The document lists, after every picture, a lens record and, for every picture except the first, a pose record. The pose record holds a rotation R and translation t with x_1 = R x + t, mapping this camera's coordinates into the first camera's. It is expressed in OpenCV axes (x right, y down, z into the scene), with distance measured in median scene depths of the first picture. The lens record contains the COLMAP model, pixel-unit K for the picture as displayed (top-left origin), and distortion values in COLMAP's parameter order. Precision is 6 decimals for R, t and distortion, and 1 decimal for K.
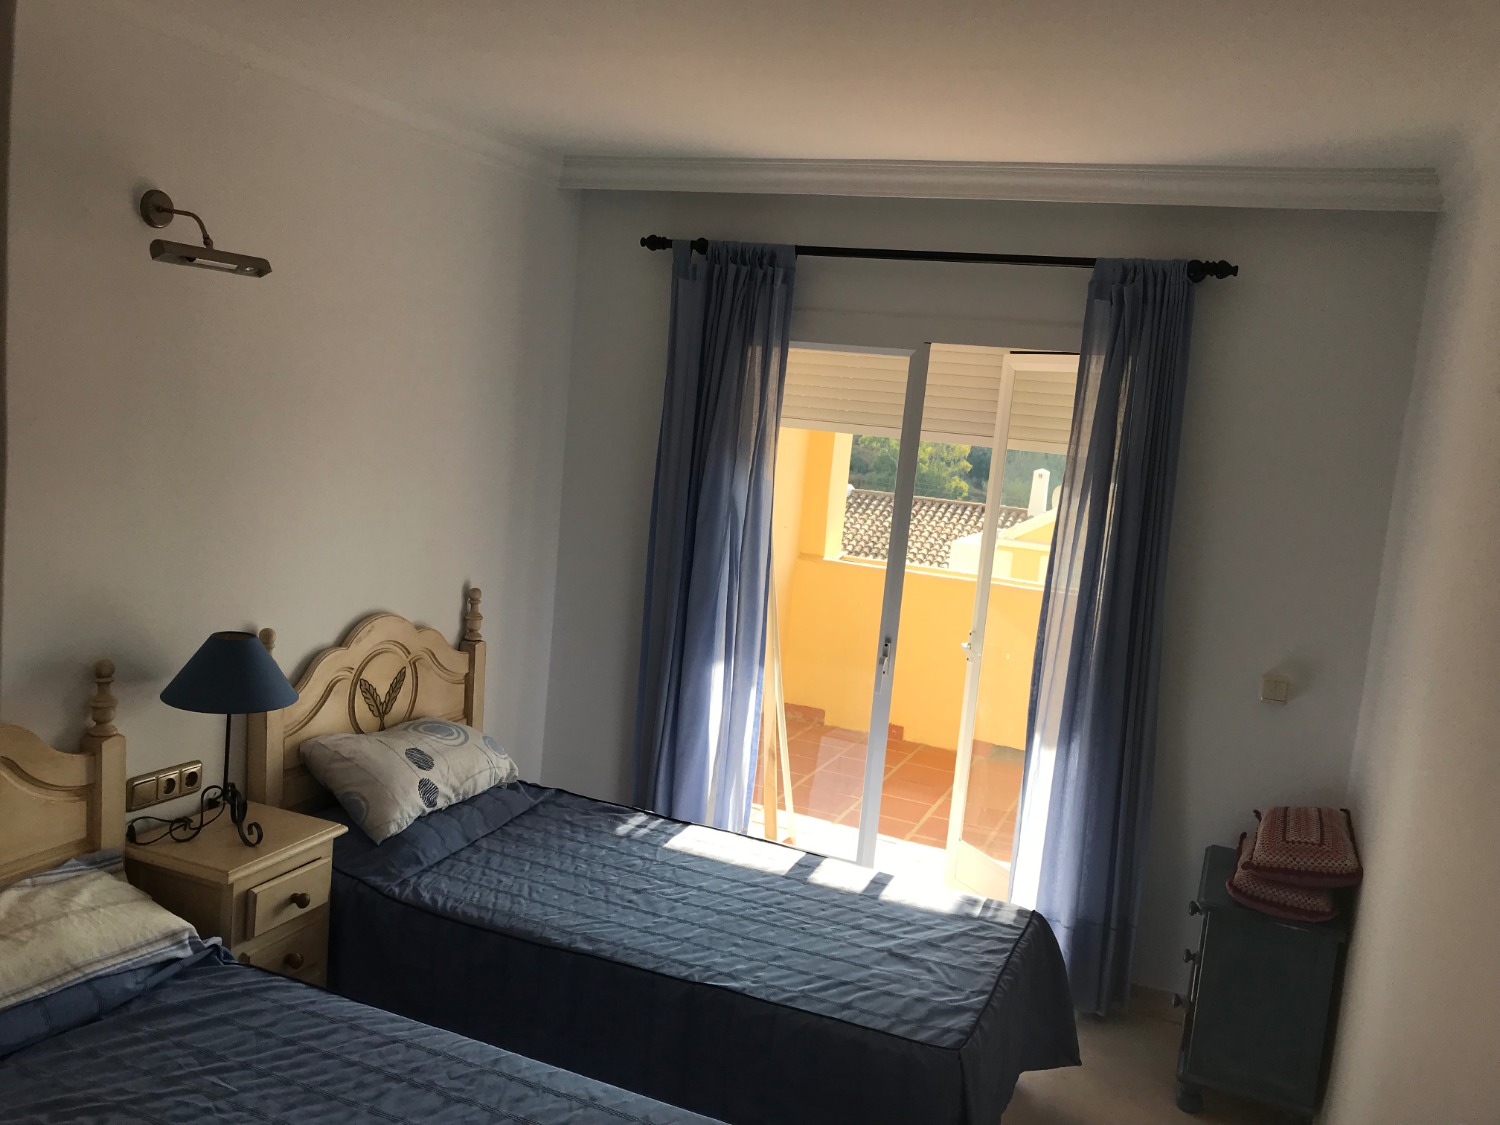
lens RADIAL K [[1203.0, 0, 755.7], [0, 1203.0, 563.3], [0, 0, 1]] dist [0.025591, -0.033581]
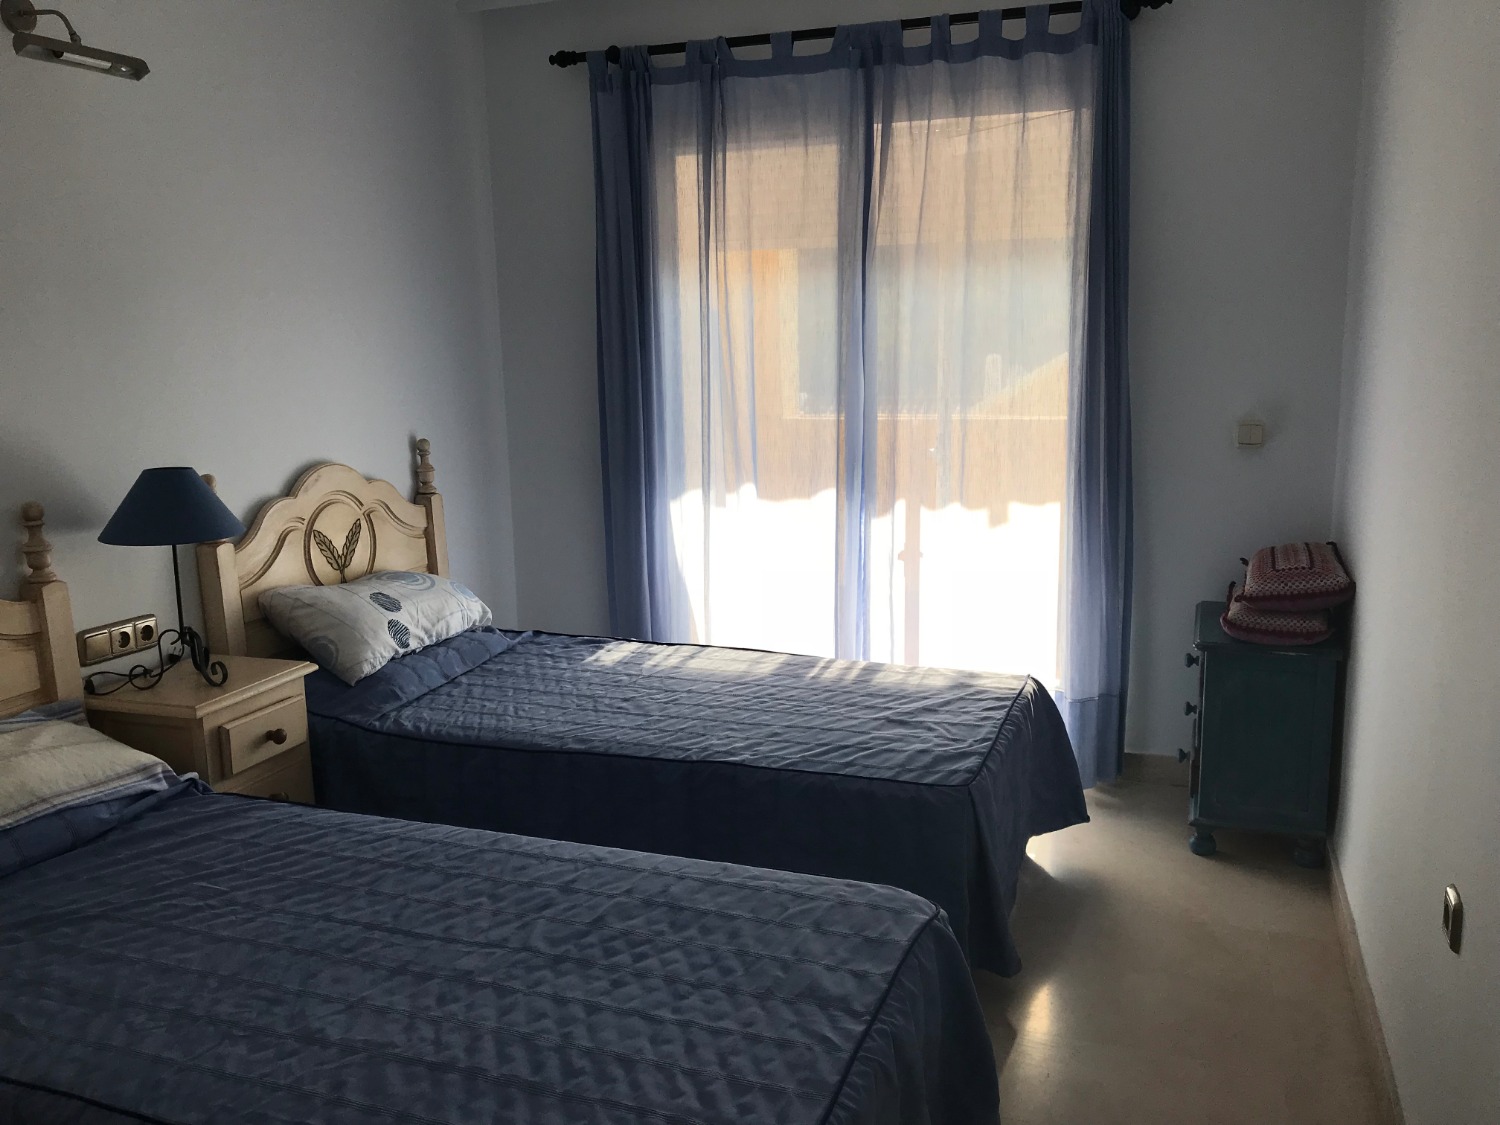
lens RADIAL K [[1203.0, 0, 754.2], [0, 1203.0, 563.4], [0, 0, 1]] dist [0.025591, -0.033581]
pose [[0.992948, -0.116734, 0.020673, -0.002176], [0.115262, 0.991401, 0.061964, 0.123823], [-0.027729, -0.059144, 0.997864, 0.034540]]
